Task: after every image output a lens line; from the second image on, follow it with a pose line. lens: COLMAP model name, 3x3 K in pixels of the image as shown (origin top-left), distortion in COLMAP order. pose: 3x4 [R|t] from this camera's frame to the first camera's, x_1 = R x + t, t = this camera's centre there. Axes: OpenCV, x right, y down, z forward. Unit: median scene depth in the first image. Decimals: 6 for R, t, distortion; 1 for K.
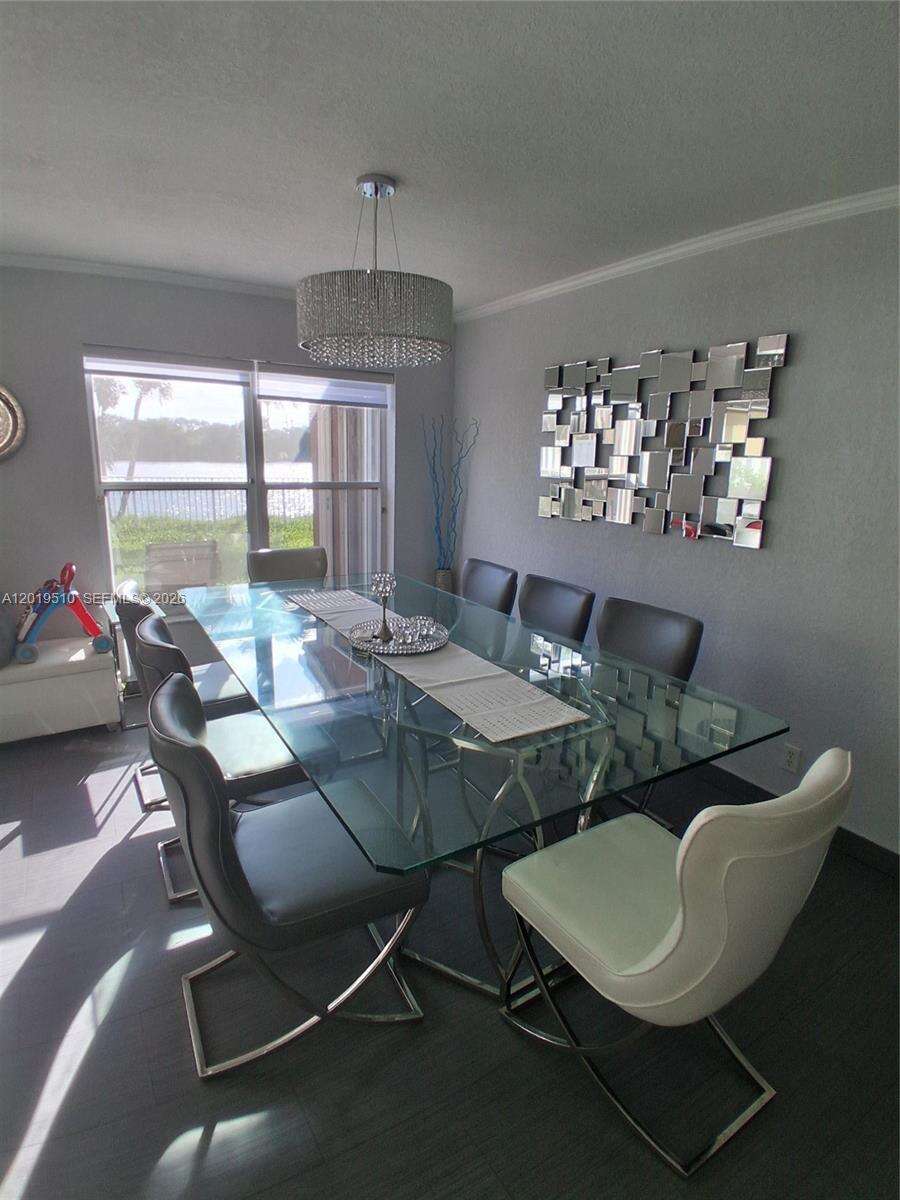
lens RADIAL K [[599.8, 0, 444.2], [0, 599.8, 597.9], [0, 0, 1]] dist [0.011389, -0.054997]
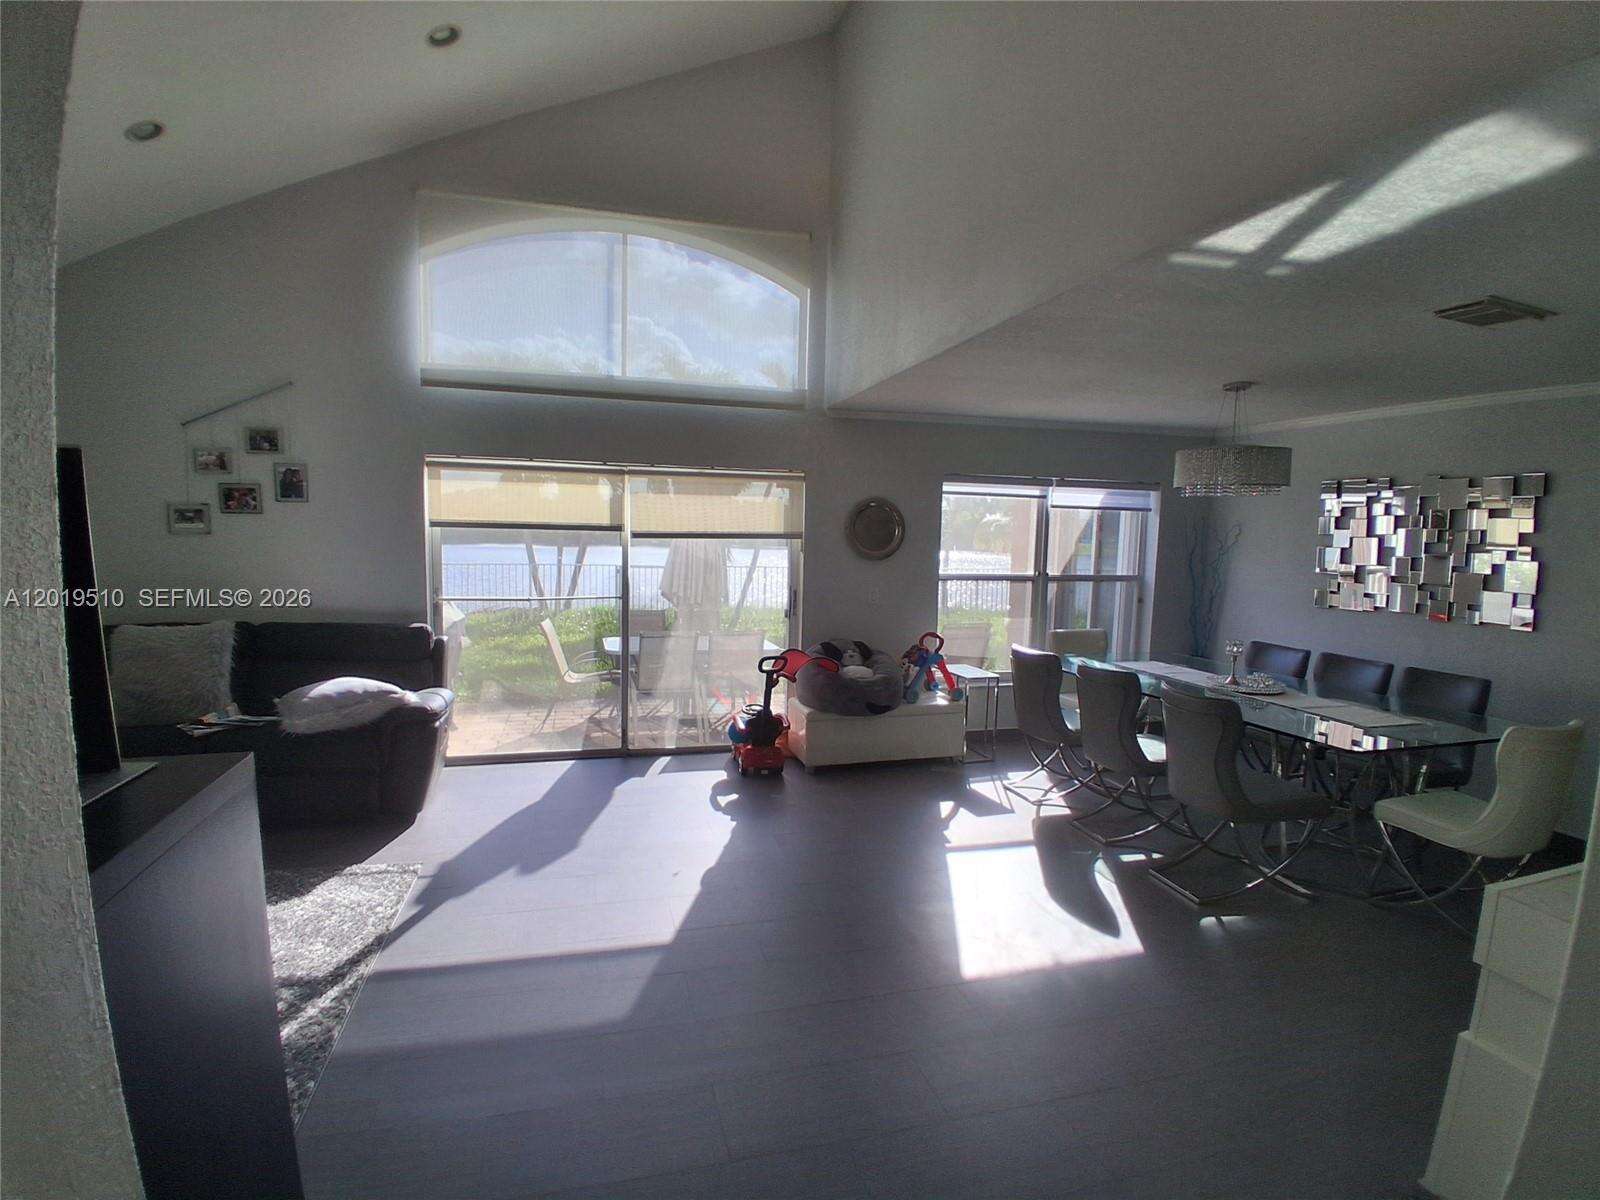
lens RADIAL K [[799.7, 0, 794.3], [0, 799.7, 608.3], [0, 0, 1]] dist [0.011389, -0.054997]
pose [[0.960125, 0.020682, -0.278804, -0.421502], [-0.061485, 0.988464, -0.138412, 0.154664], [0.272725, 0.150035, 0.950321, -0.795986]]
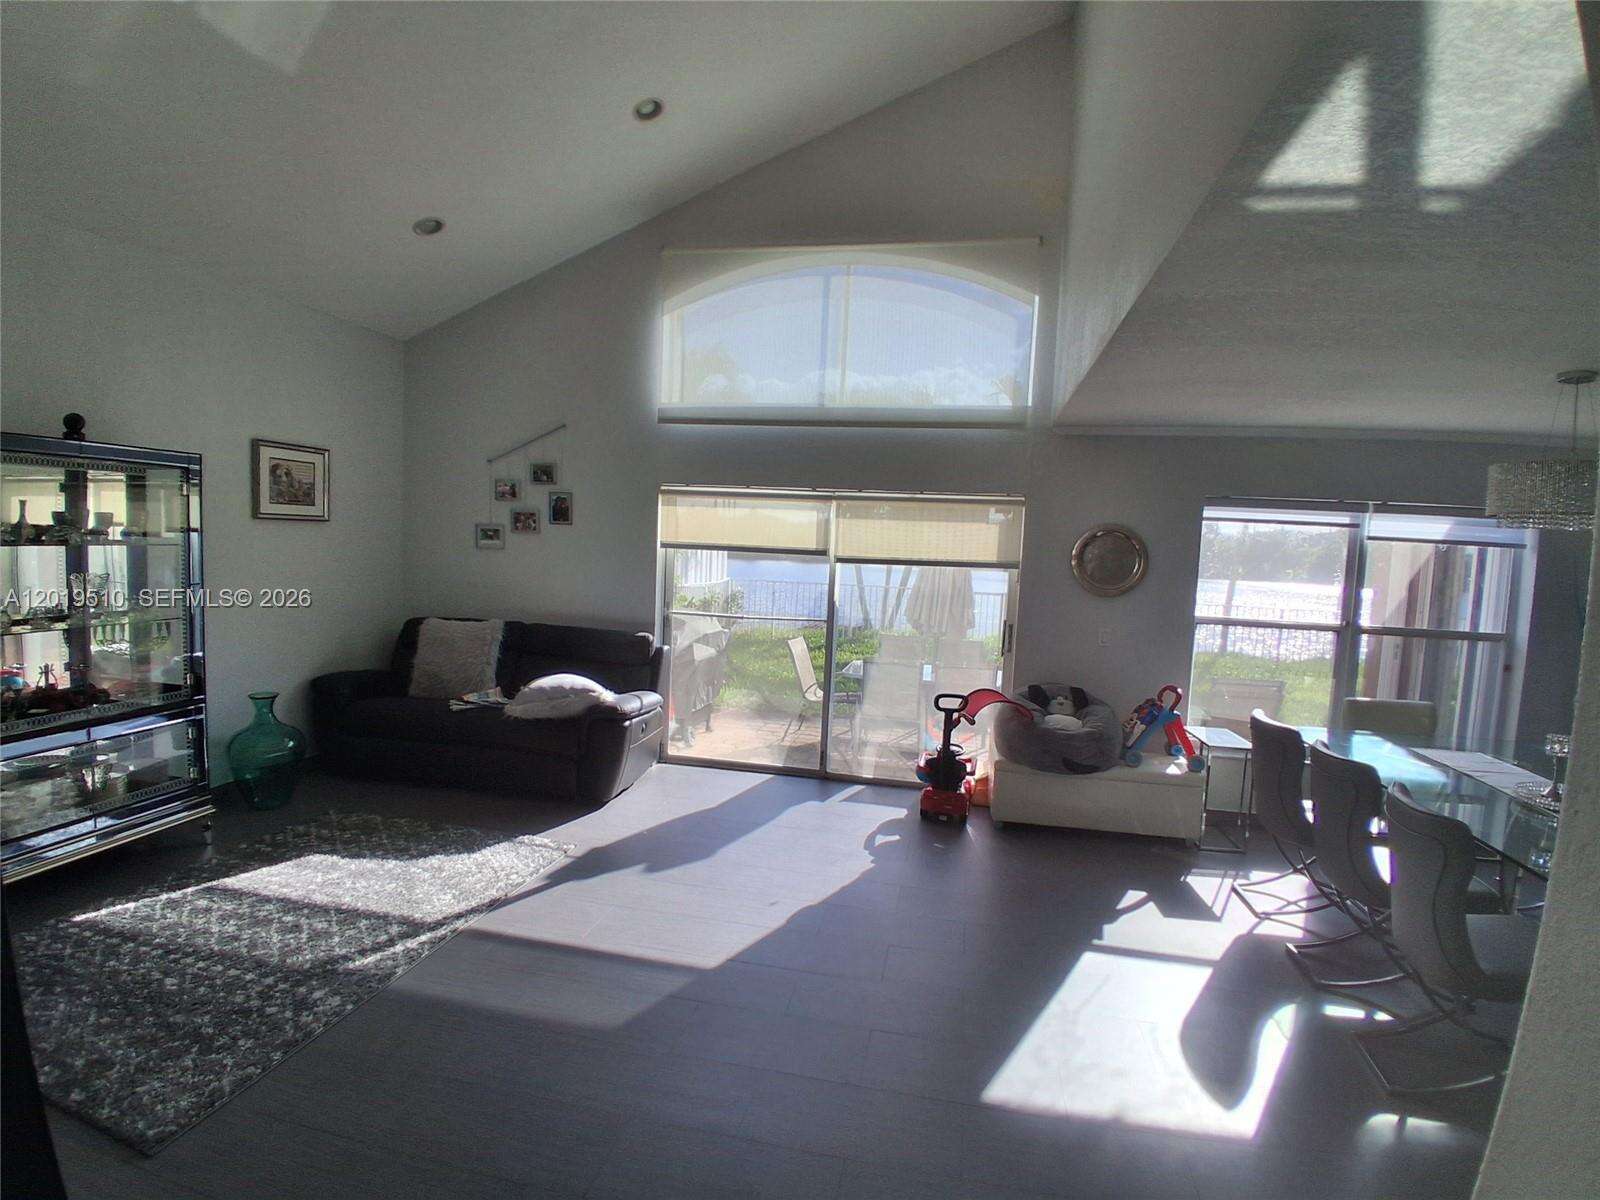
lens RADIAL K [[799.7, 0, 794.3], [0, 799.7, 608.3], [0, 0, 1]] dist [0.011389, -0.054997]
pose [[0.726996, 0.060886, -0.683937, -0.125277], [-0.183970, 0.976916, -0.108584, 0.092126], [0.661537, 0.204764, 0.721415, -0.577944]]
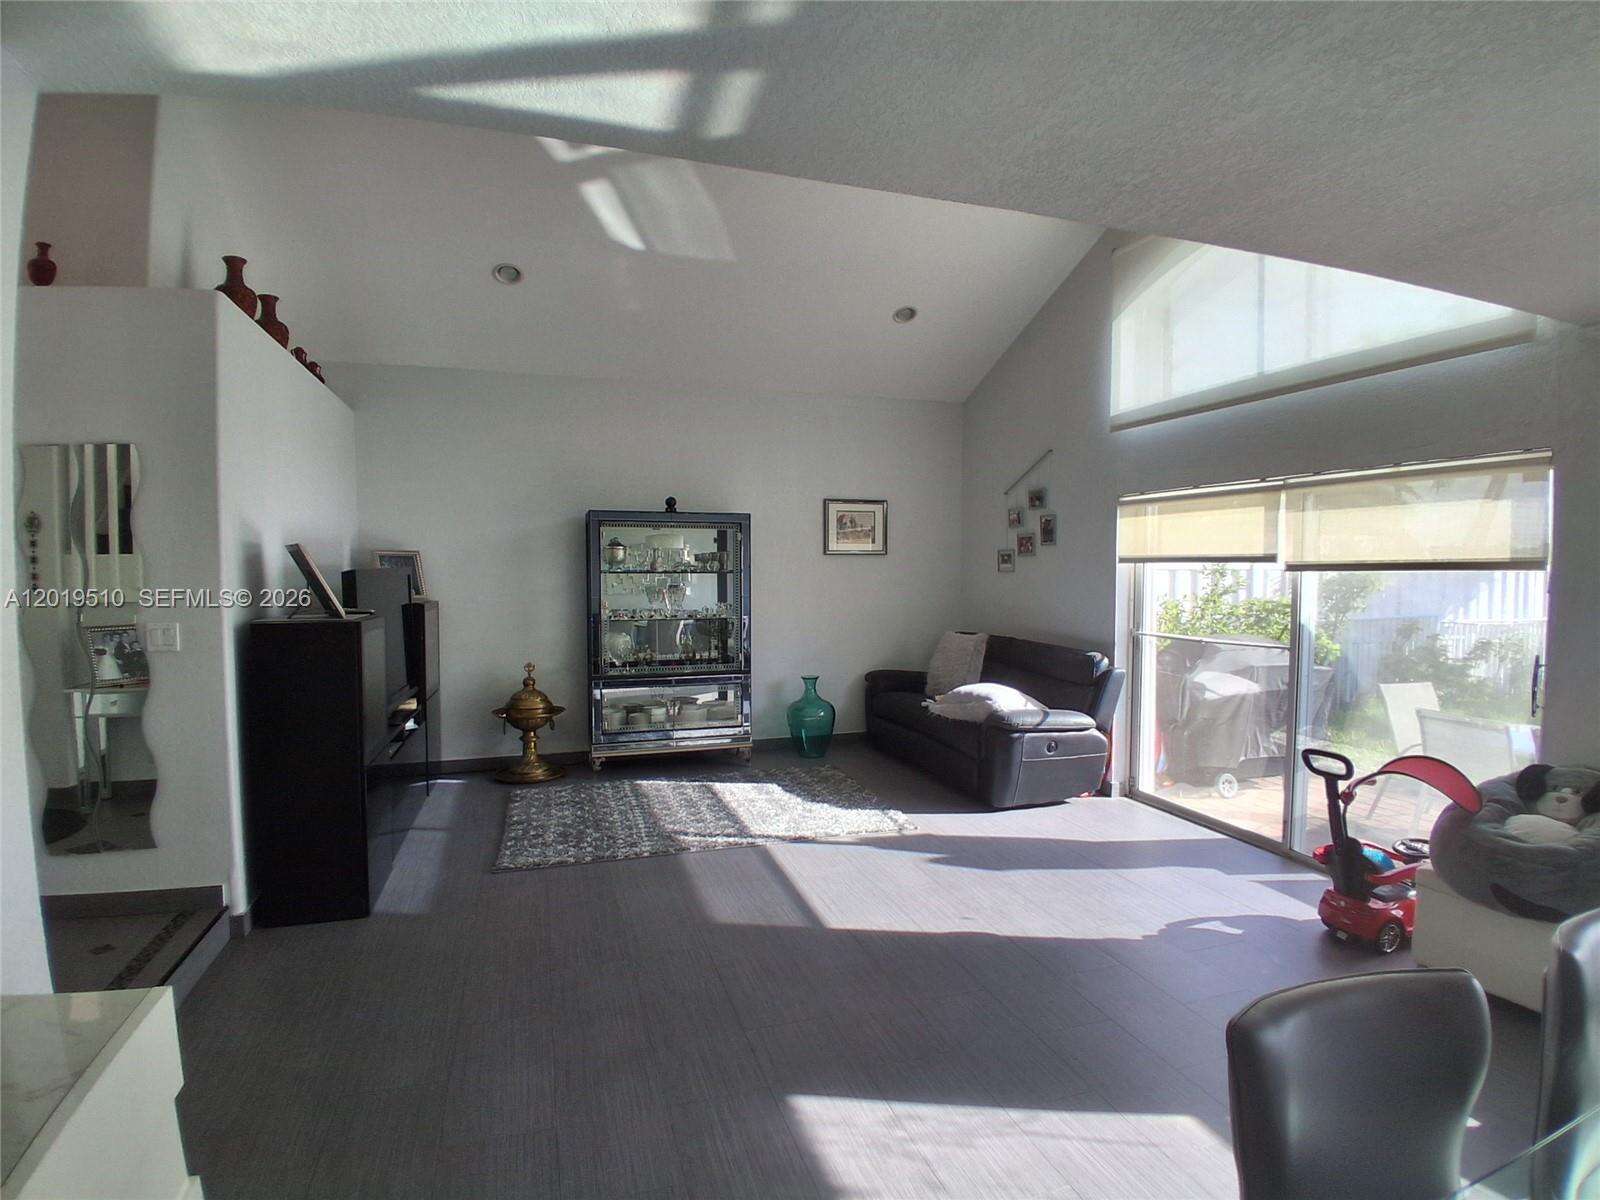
lens RADIAL K [[799.7, 0, 794.3], [0, 799.7, 608.3], [0, 0, 1]] dist [0.011389, -0.054997]
pose [[-0.242104, 0.025512, -0.969915, 0.212235], [-0.230681, 0.969476, 0.083082, -0.065493], [0.942429, 0.243856, -0.228829, 0.230525]]
